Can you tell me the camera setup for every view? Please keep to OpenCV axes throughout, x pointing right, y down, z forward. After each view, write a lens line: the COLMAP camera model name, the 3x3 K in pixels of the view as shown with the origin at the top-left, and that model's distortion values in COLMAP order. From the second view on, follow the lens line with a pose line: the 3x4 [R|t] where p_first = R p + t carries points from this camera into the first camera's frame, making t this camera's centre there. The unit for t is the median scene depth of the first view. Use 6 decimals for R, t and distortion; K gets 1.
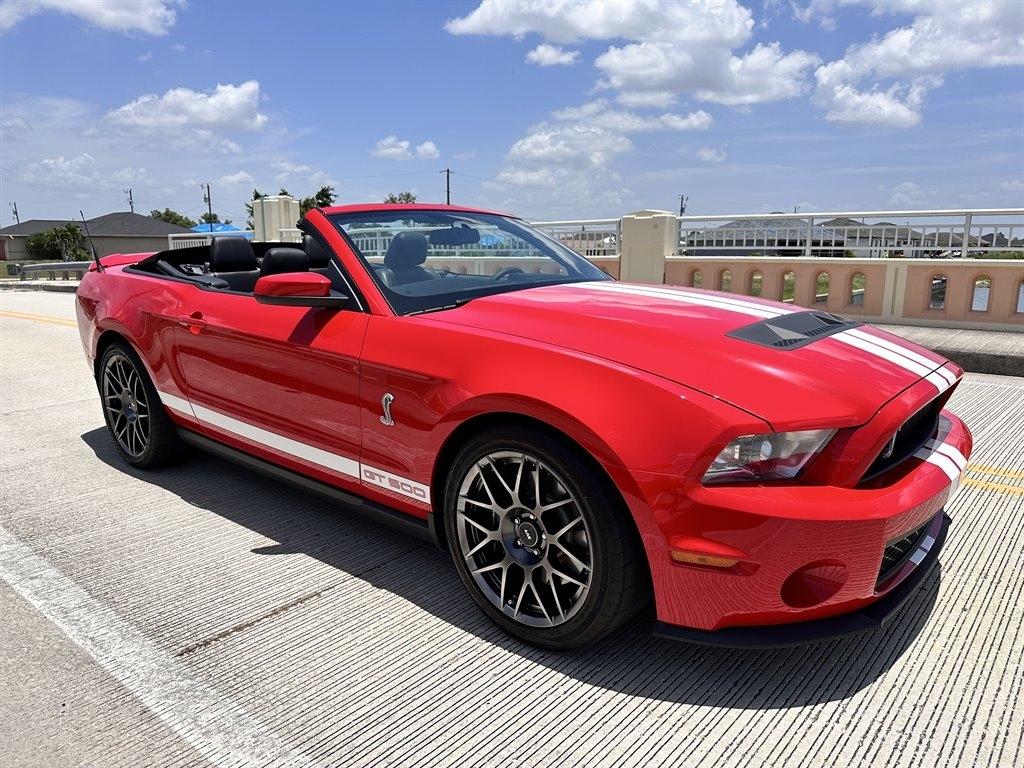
lens RADIAL K [[730.4, 0, 510.9], [0, 730.4, 388.6], [0, 0, 1]] dist [0.014588, -0.023301]
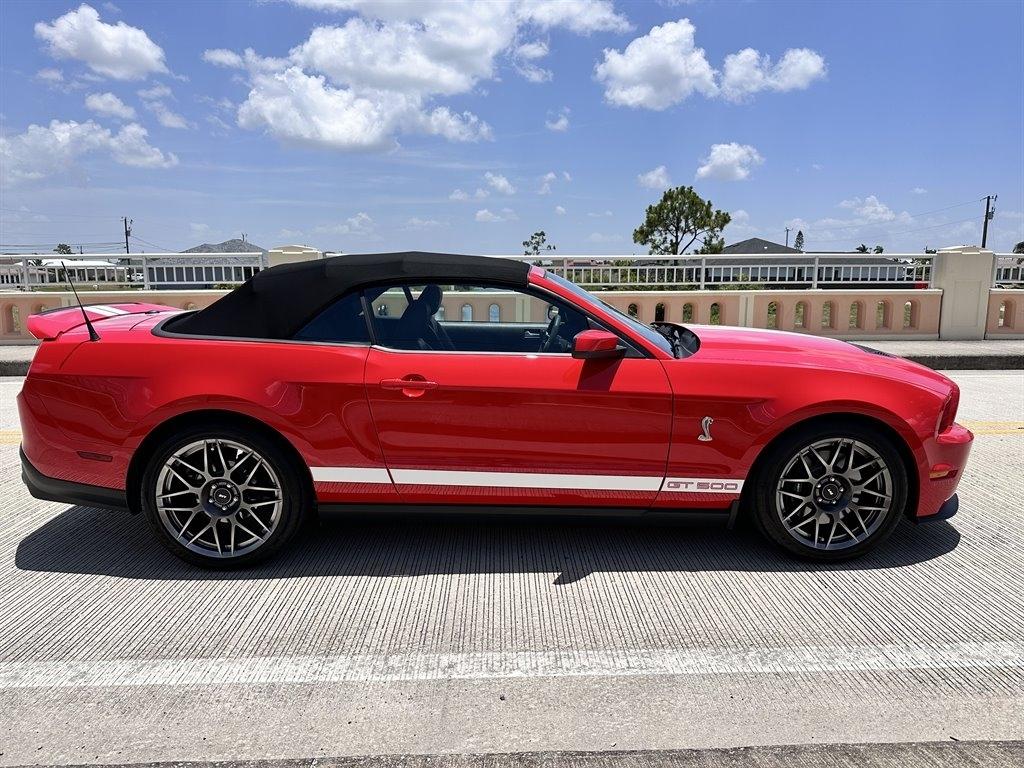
lens RADIAL K [[730.4, 0, 512.0], [0, 730.4, 382.6], [0, 0, 1]] dist [0.014588, -0.023301]
pose [[0.747234, -0.097964, 0.657301, -1.393851], [0.126063, 0.992012, 0.004538, -0.113344], [-0.652494, 0.079471, 0.753615, 0.251670]]
